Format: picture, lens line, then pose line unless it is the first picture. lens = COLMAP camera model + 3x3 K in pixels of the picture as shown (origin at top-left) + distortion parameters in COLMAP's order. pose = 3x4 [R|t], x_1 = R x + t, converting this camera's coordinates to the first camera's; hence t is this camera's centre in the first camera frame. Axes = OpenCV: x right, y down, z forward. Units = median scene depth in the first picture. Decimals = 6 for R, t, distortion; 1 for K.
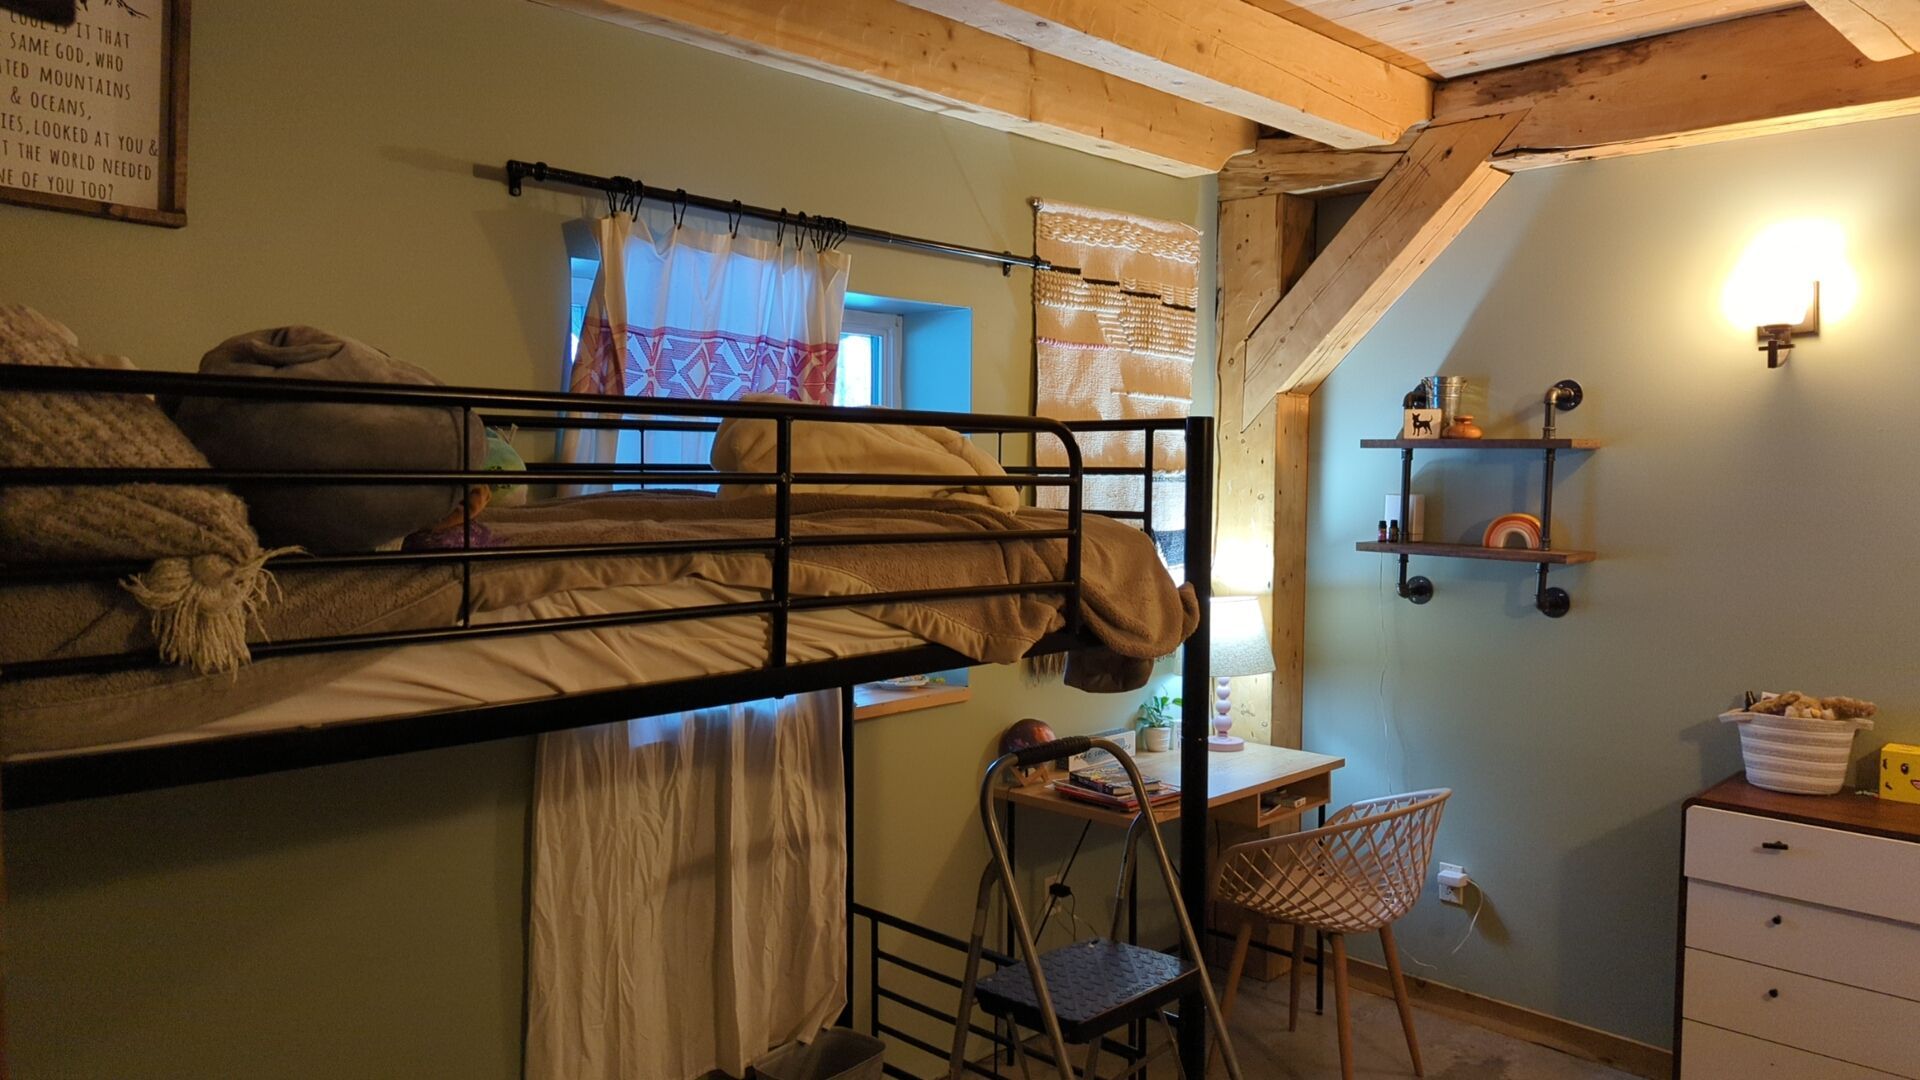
lens RADIAL K [[1348.4, 0, 969.7], [0, 1348.4, 539.7], [0, 0, 1]] dist [0.063199, -0.061739]
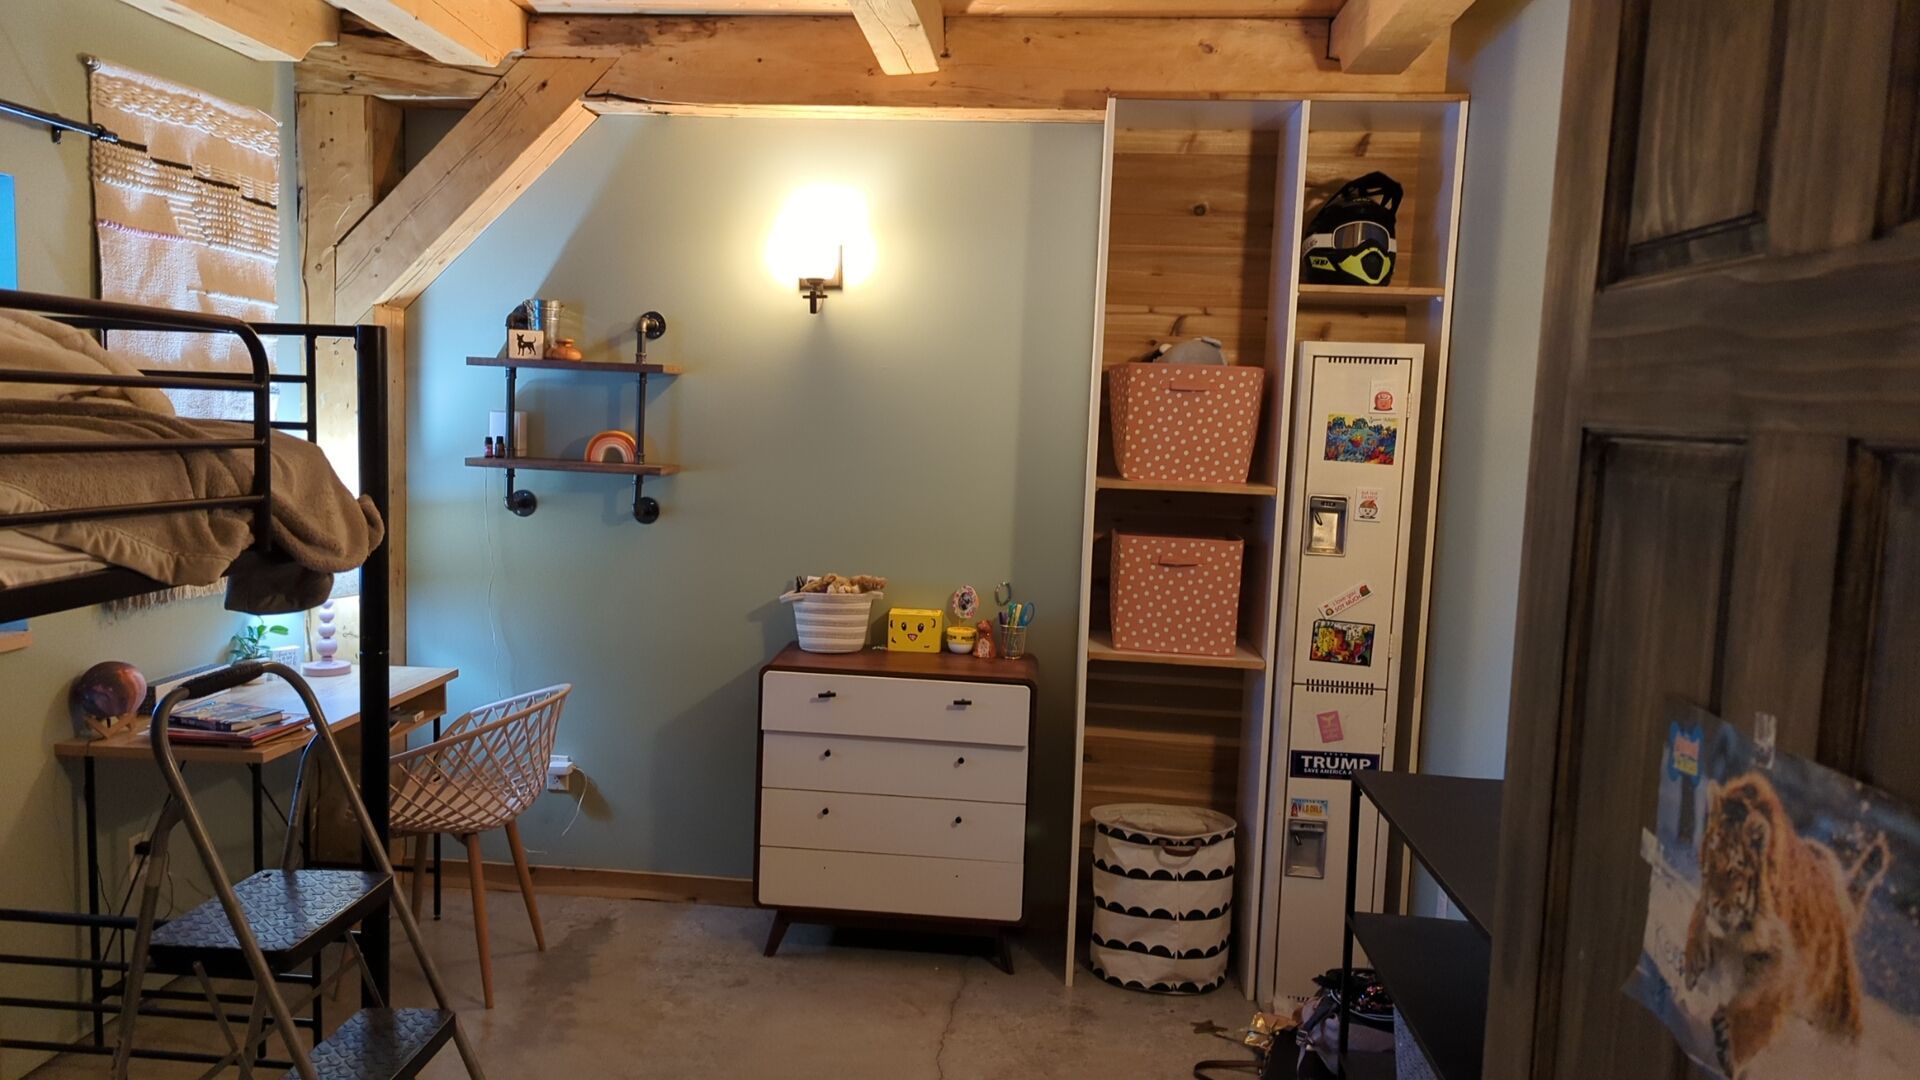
lens RADIAL K [[1346.8, 0, 930.6], [0, 1346.8, 540.9], [0, 0, 1]] dist [0.047335, -0.031912]
pose [[0.777970, -0.044835, 0.626700, -0.091251], [0.008010, 0.998077, 0.061462, 0.004831], [-0.628251, -0.042796, 0.776833, -0.016642]]
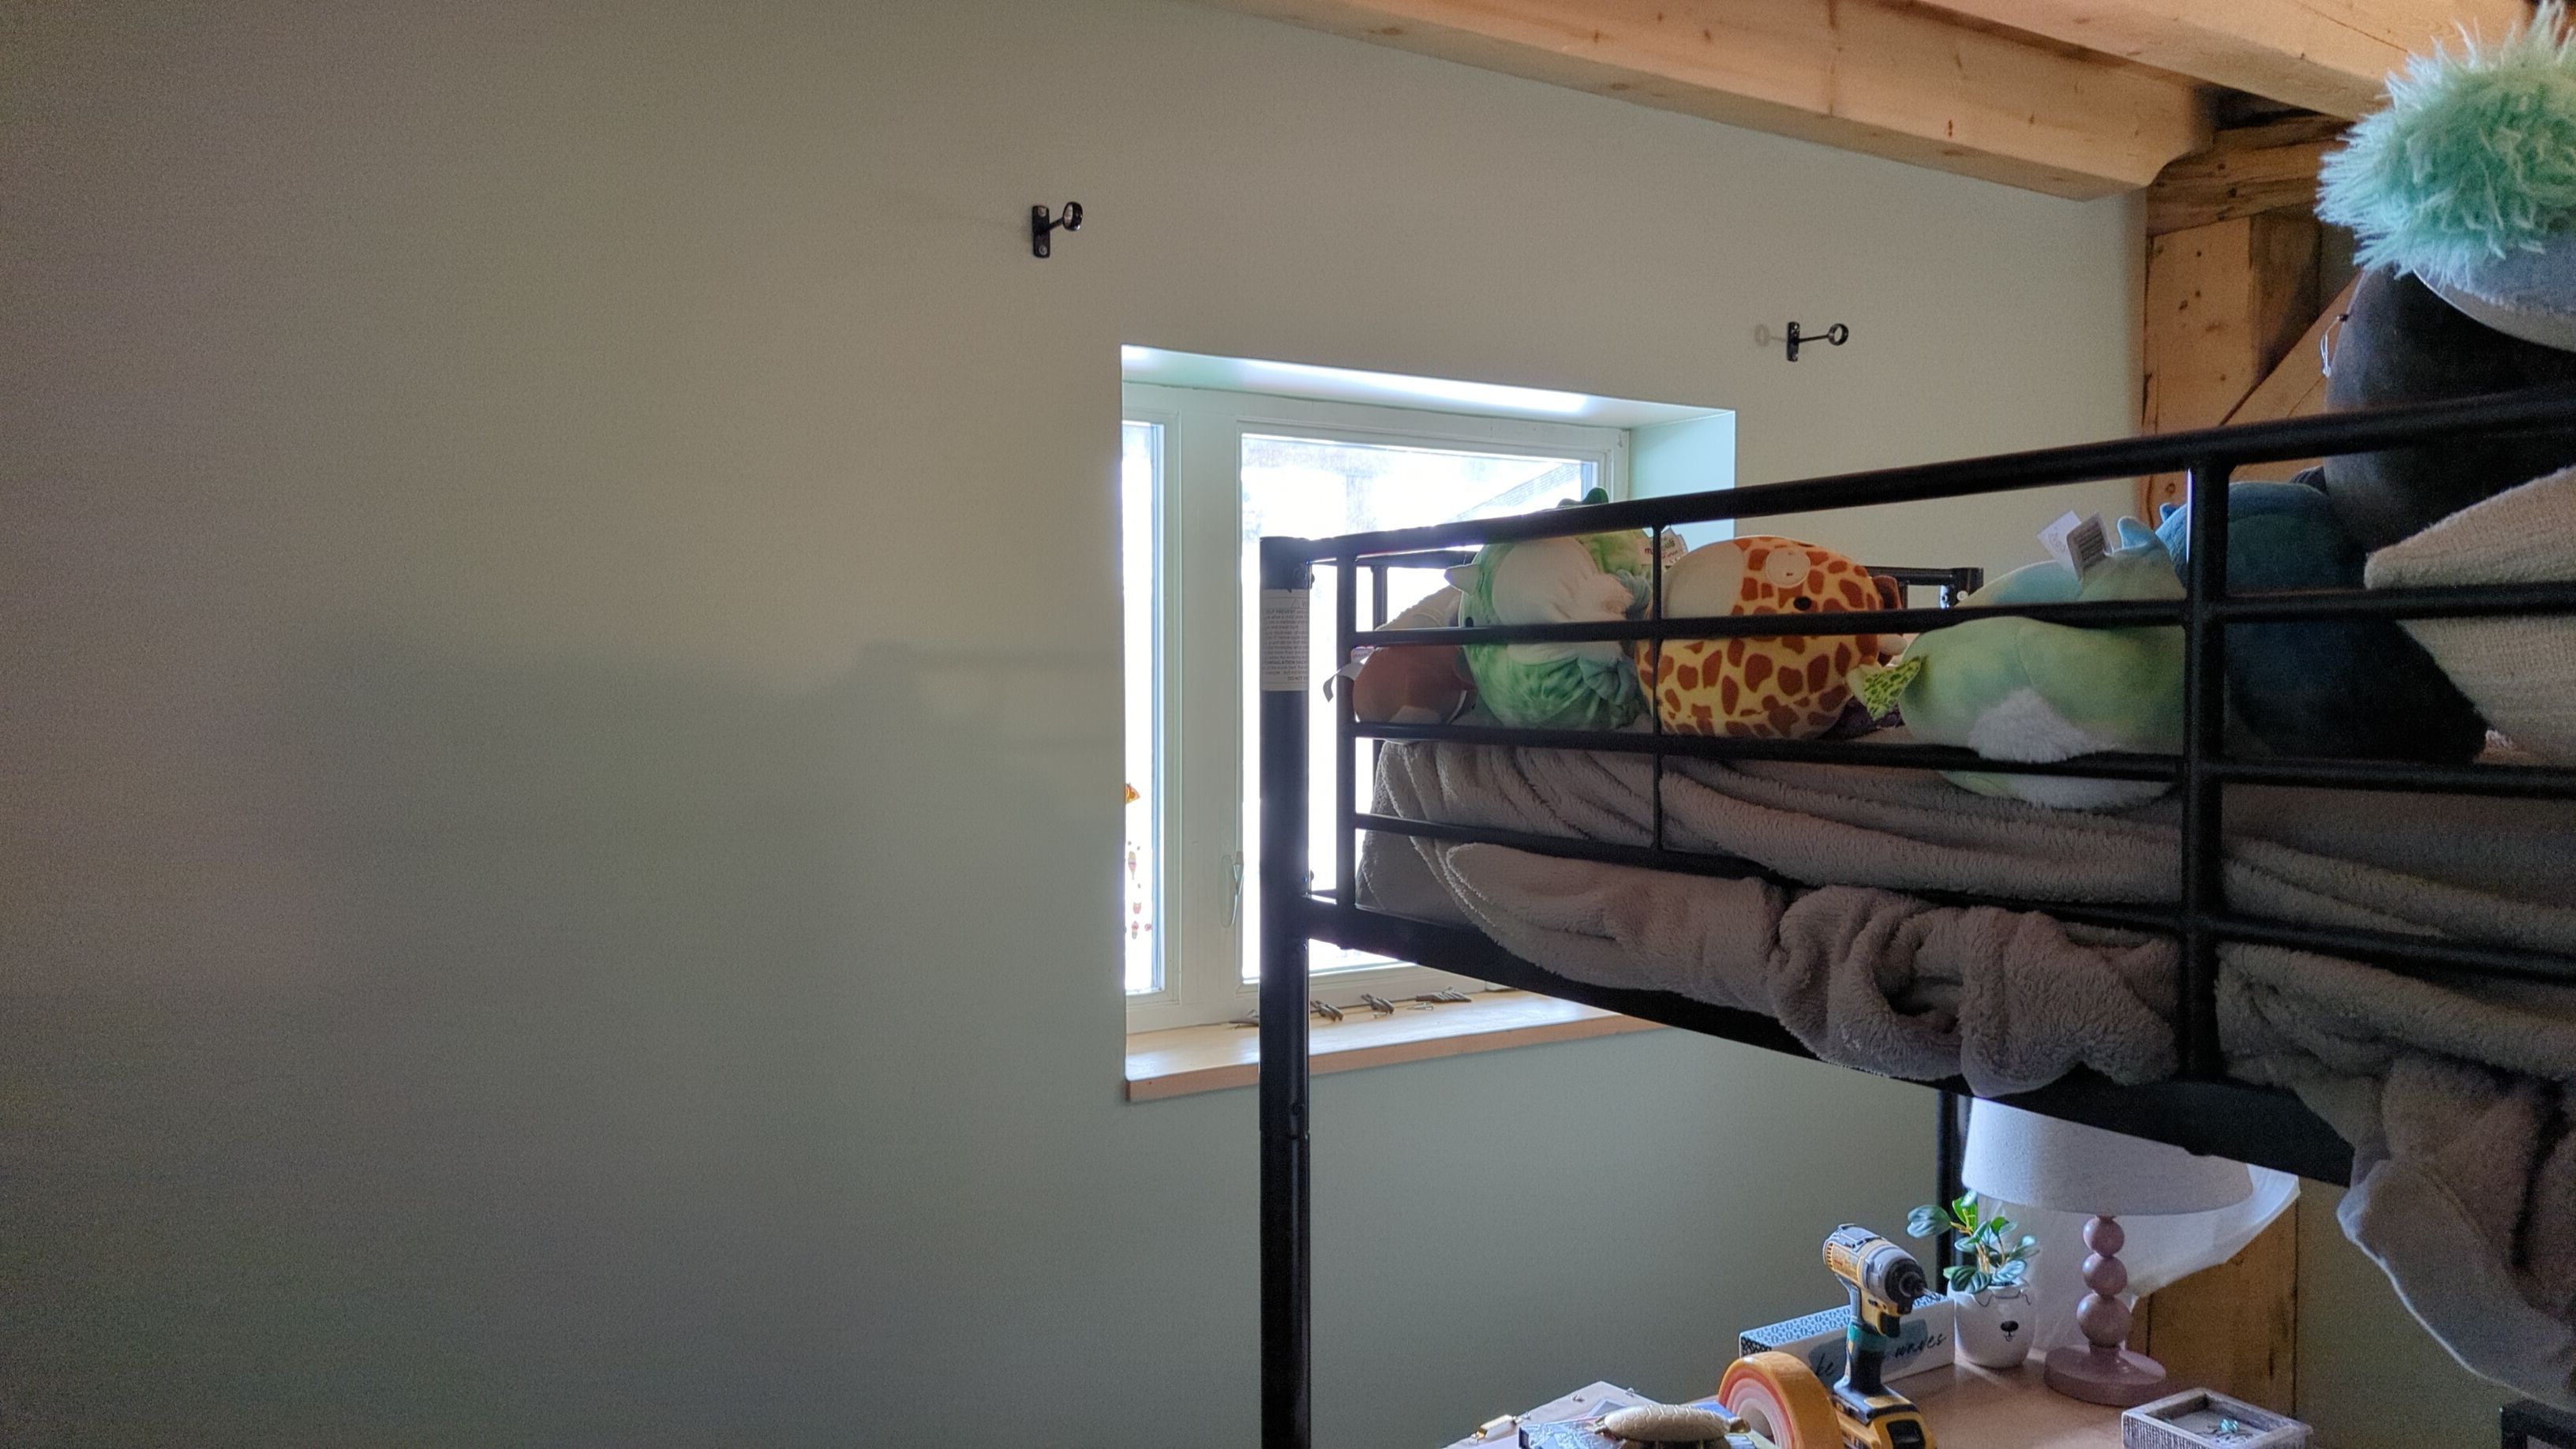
lens RADIAL K [[1833.9, 0, 1321.2], [0, 1833.9, 745.0], [0, 0, 1]] dist [0.046739, -0.042981]
pose [[0.972816, -0.000742, -0.231579, 0.011758], [-0.004452, 0.999750, -0.021907, 0.007291], [0.231537, 0.022342, 0.972569, 0.099920]]
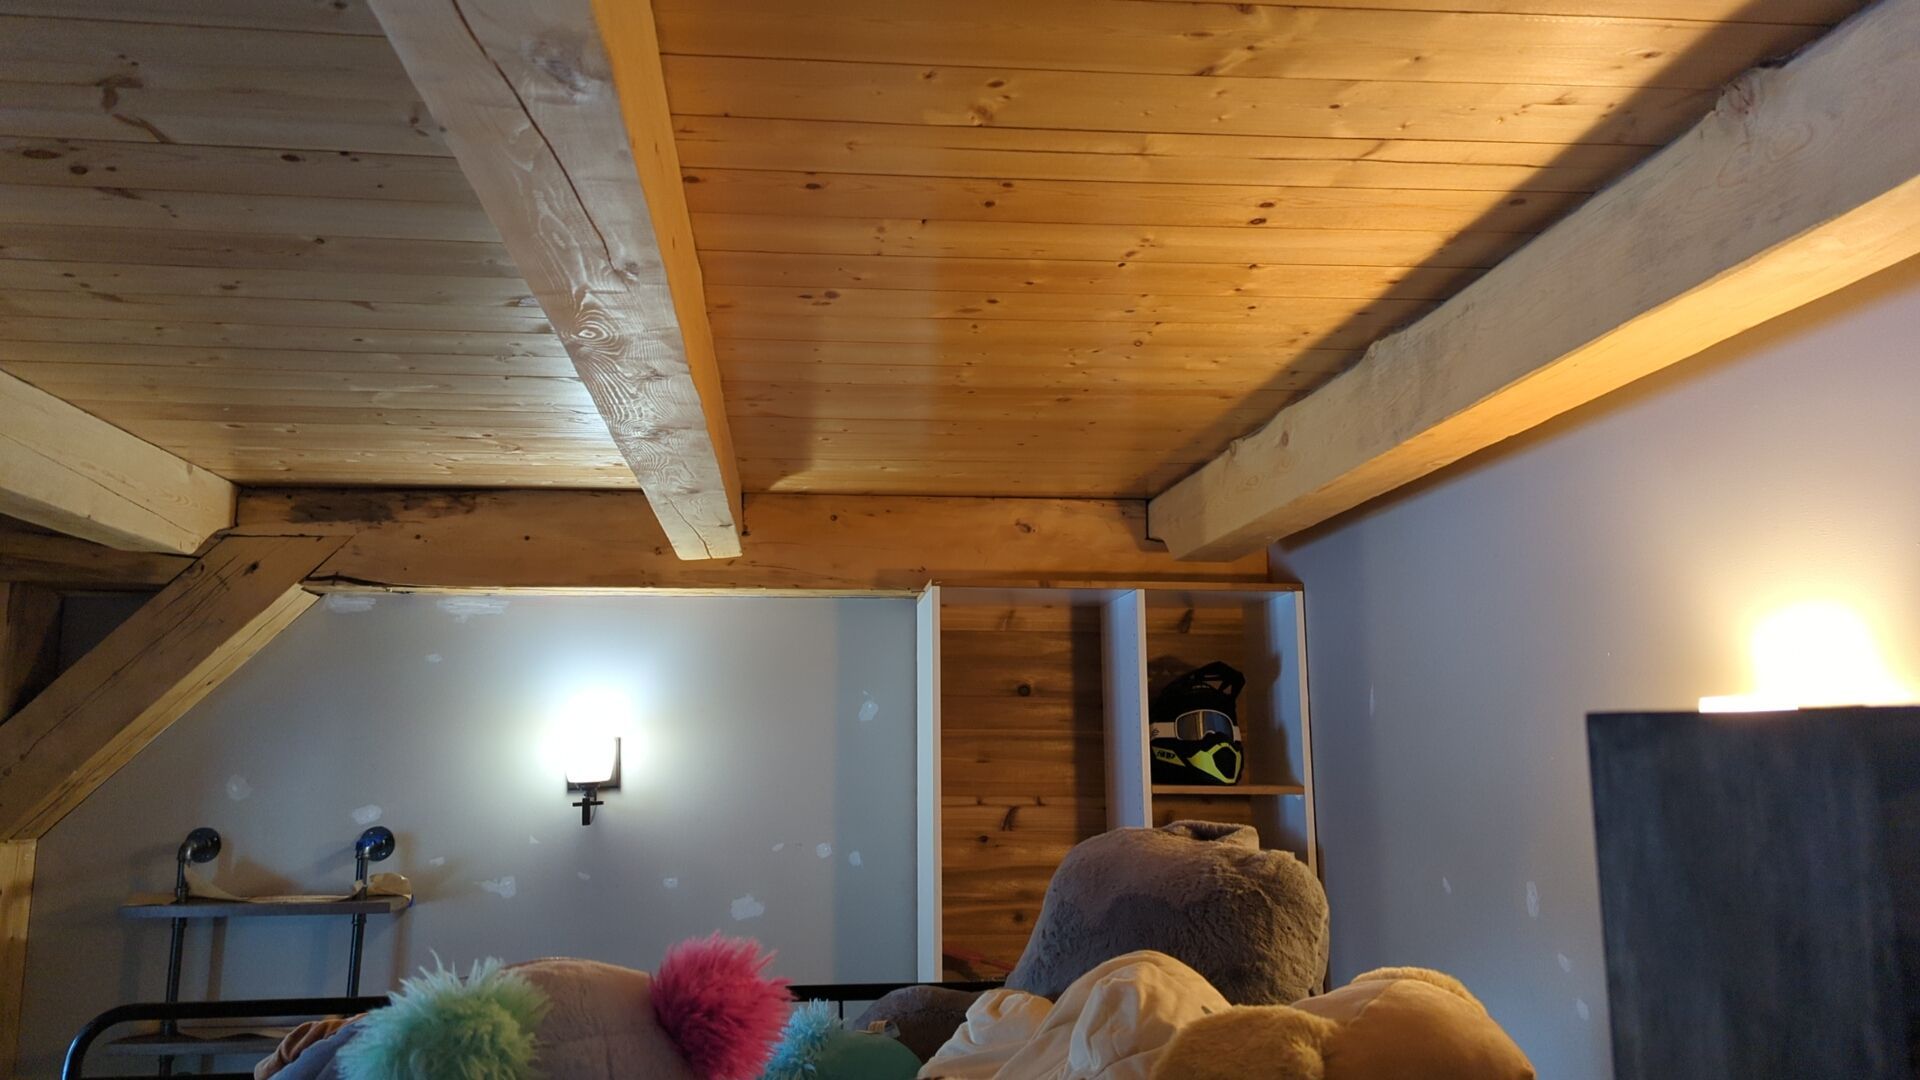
lens RADIAL K [[1348.4, 0, 933.6], [0, 1348.4, 549.2], [0, 0, 1]] dist [0.063199, -0.061739]
pose [[0.635218, 0.108746, 0.764639, -0.044418], [0.054842, 0.981188, -0.185103, -0.112874], [-0.770383, 0.159515, 0.617304, 0.123476]]
